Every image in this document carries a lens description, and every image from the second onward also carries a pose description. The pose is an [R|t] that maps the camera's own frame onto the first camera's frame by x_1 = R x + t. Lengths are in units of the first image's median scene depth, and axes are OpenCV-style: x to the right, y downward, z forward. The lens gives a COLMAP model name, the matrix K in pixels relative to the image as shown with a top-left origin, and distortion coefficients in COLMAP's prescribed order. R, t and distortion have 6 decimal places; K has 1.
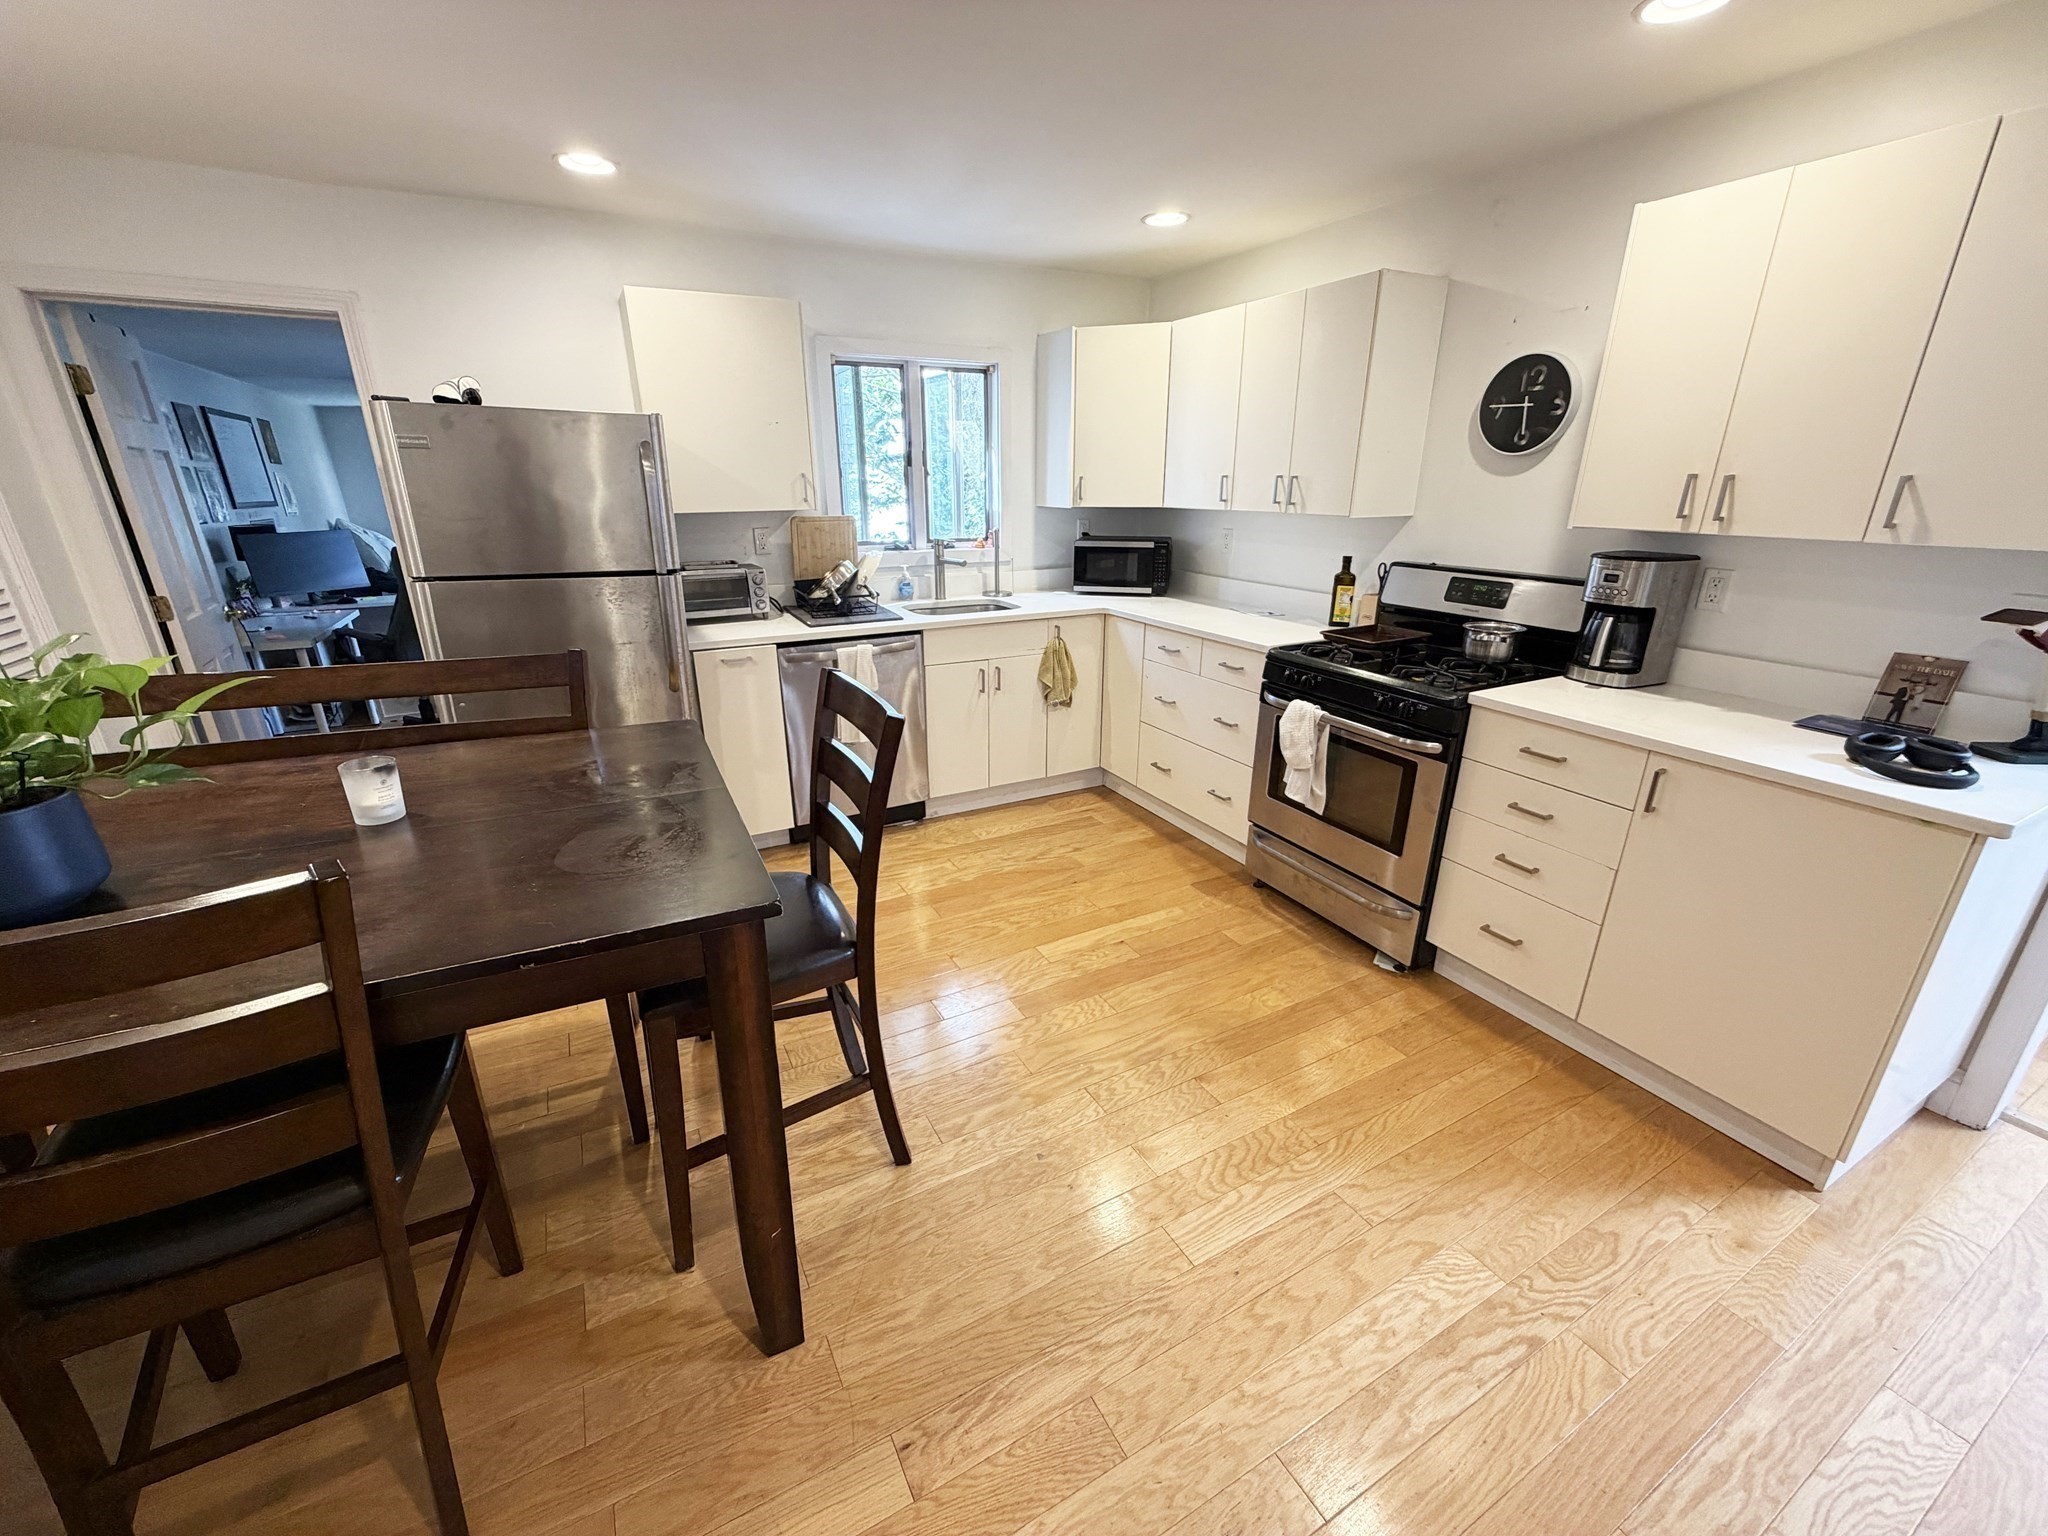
lens RADIAL K [[815.1, 0, 1025.6], [0, 815.1, 764.6], [0, 0, 1]] dist [0.000284, -0.000047]
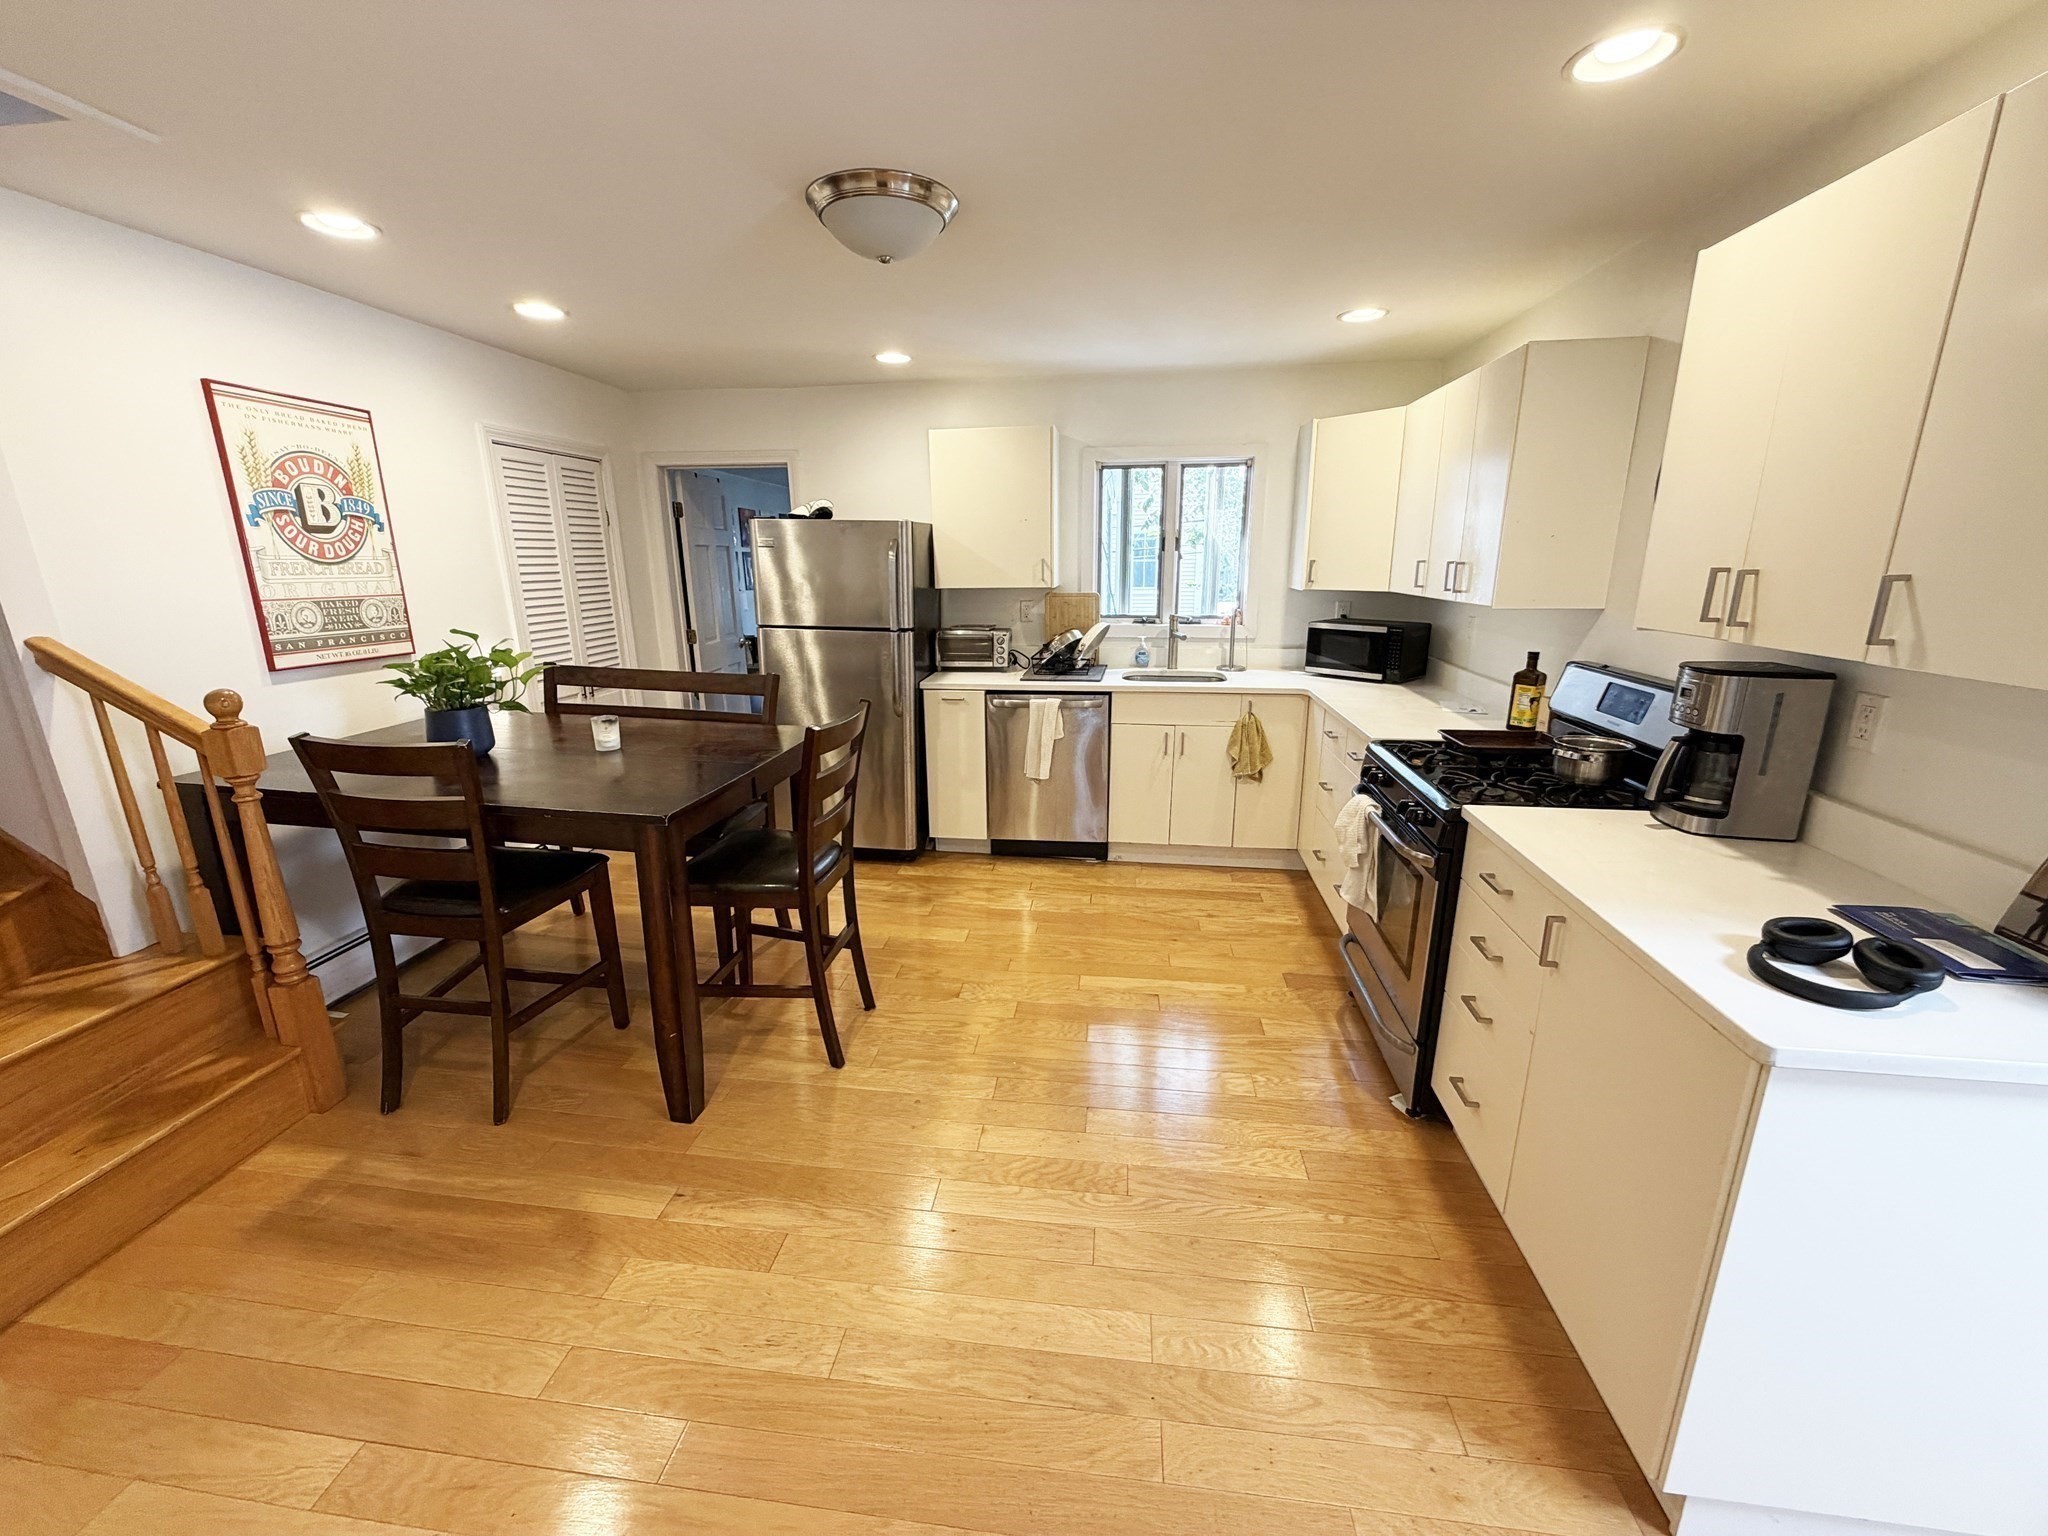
lens RADIAL K [[815.1, 0, 1024.6], [0, 815.1, 766.8], [0, 0, 1]] dist [0.000284, -0.000047]
pose [[0.813775, 0.143251, -0.563249, 0.413573], [-0.188891, 0.981723, -0.023225, -0.011558], [0.549628, 0.125293, 0.825961, 0.000289]]
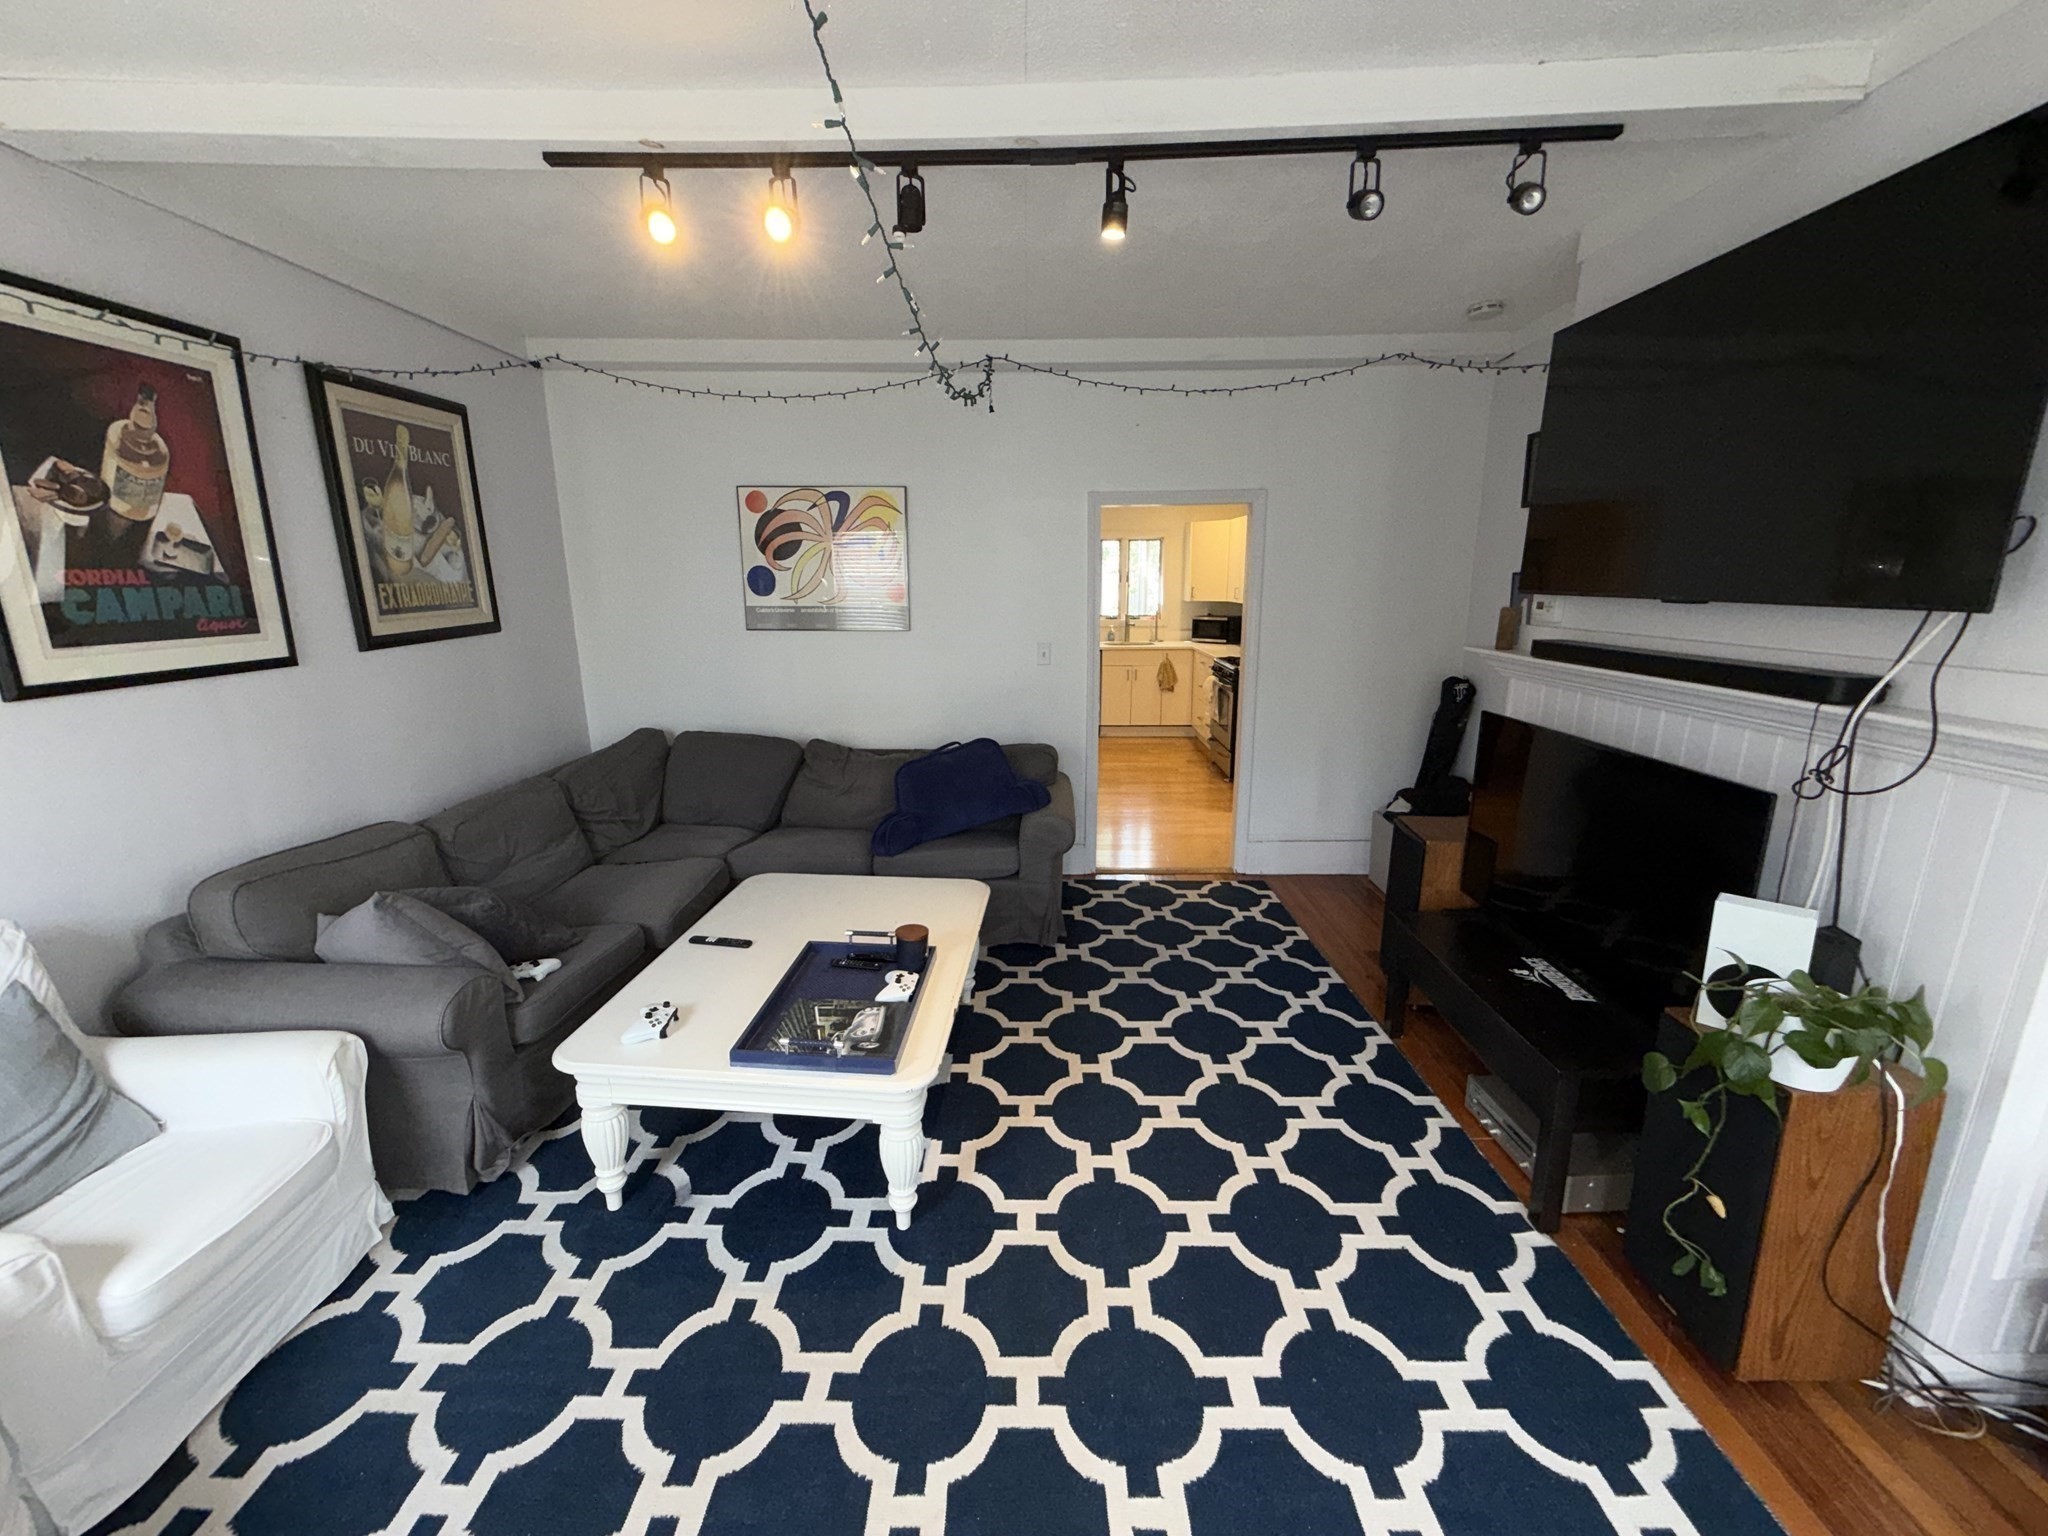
lens RADIAL K [[815.1, 0, 1021.8], [0, 815.1, 769.9], [0, 0, 1]] dist [0.000284, -0.000047]
pose [[0.874361, 0.105886, -0.473583, 0.794779], [-0.156749, 0.985217, -0.069121, 0.363275], [0.459263, 0.134670, 0.878033, -1.095713]]
